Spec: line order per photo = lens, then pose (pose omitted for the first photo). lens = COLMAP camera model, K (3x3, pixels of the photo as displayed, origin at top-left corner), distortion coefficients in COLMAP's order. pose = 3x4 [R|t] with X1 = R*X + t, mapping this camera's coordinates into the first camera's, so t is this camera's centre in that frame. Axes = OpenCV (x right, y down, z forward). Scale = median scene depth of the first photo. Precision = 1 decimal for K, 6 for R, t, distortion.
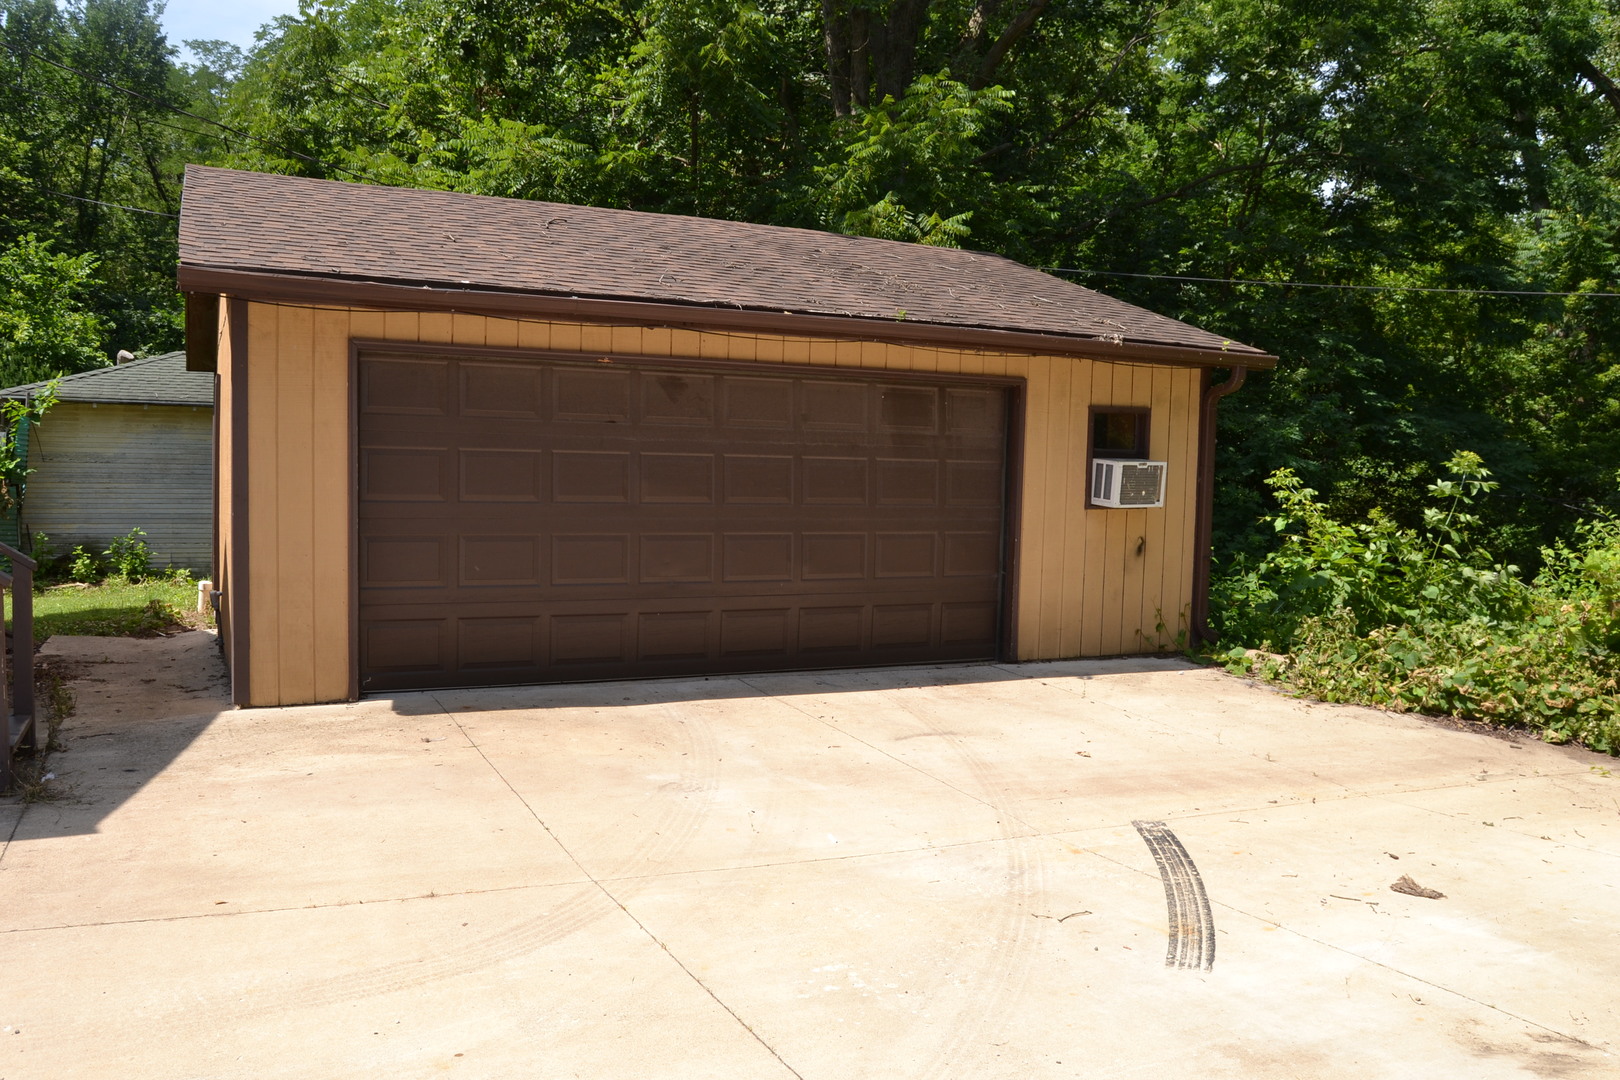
lens RADIAL K [[1306.9, 0, 810.0], [0, 1306.9, 540.0], [0, 0, 1]] dist [-0.105461, 0.051000]
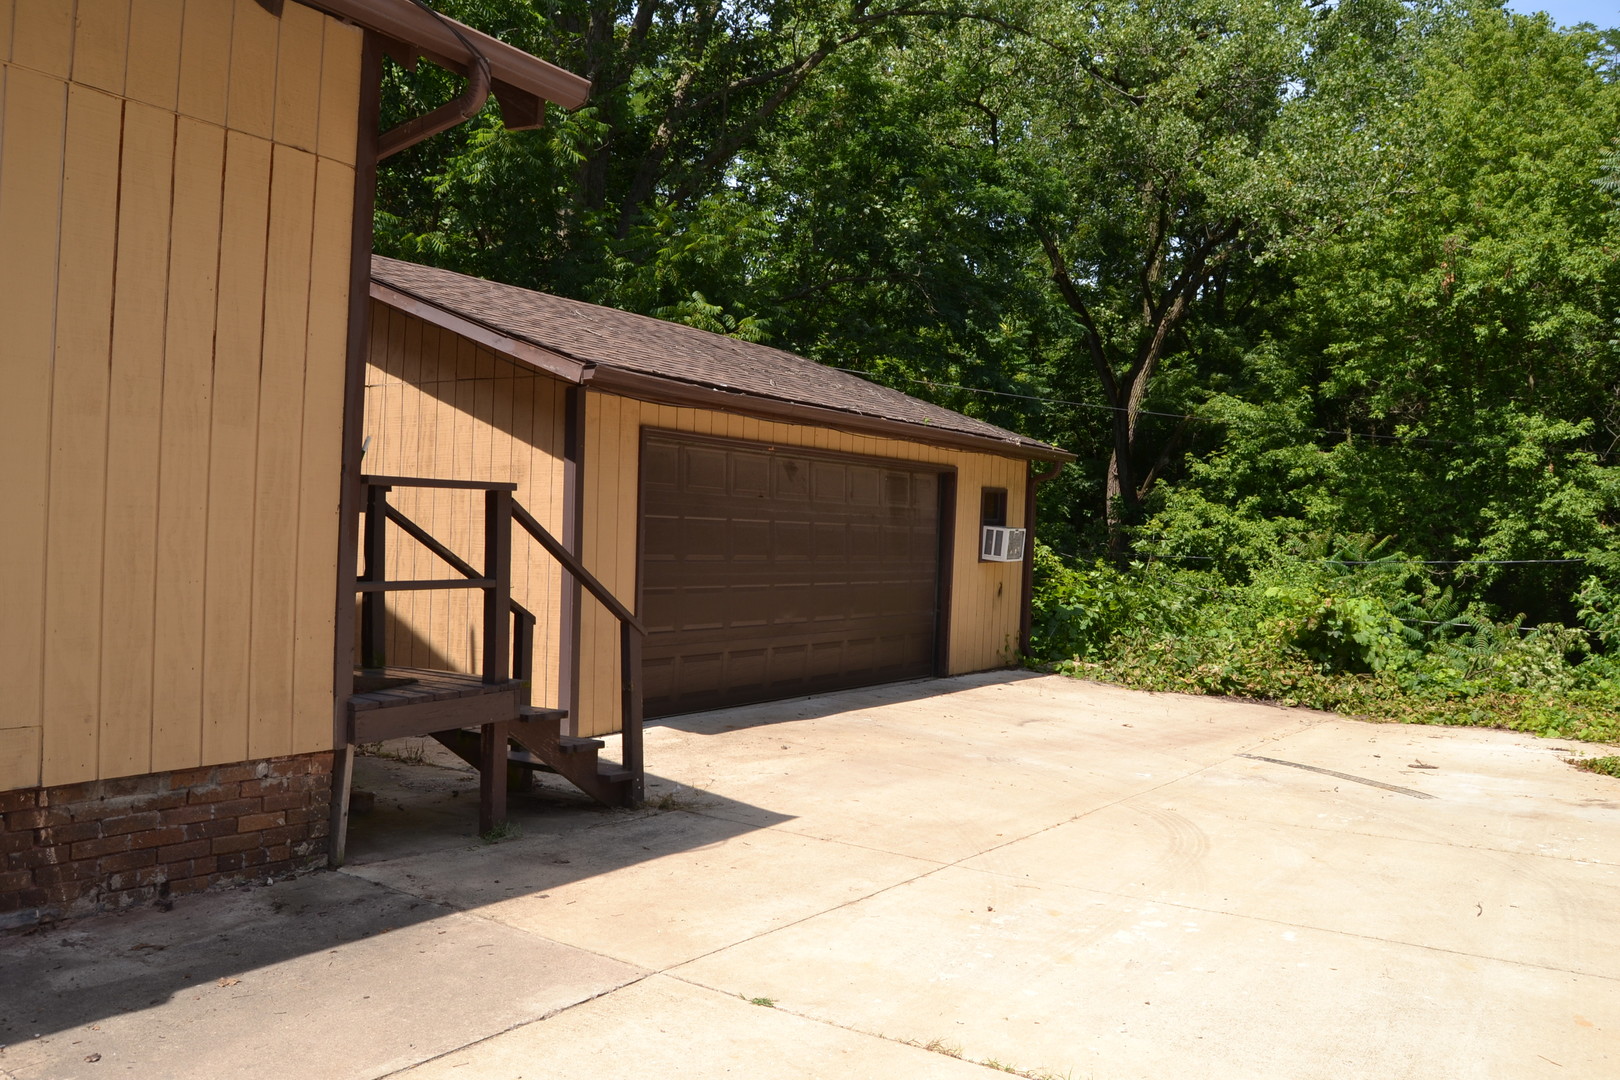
lens RADIAL K [[1246.8, 0, 926.6], [0, 1246.8, 538.9], [0, 0, 1]] dist [-0.003590, -0.062174]
pose [[0.845147, 0.004425, 0.534516, -0.649666], [0.016315, 0.999286, -0.034068, -0.006141], [-0.534285, 0.037513, 0.844472, -0.098549]]
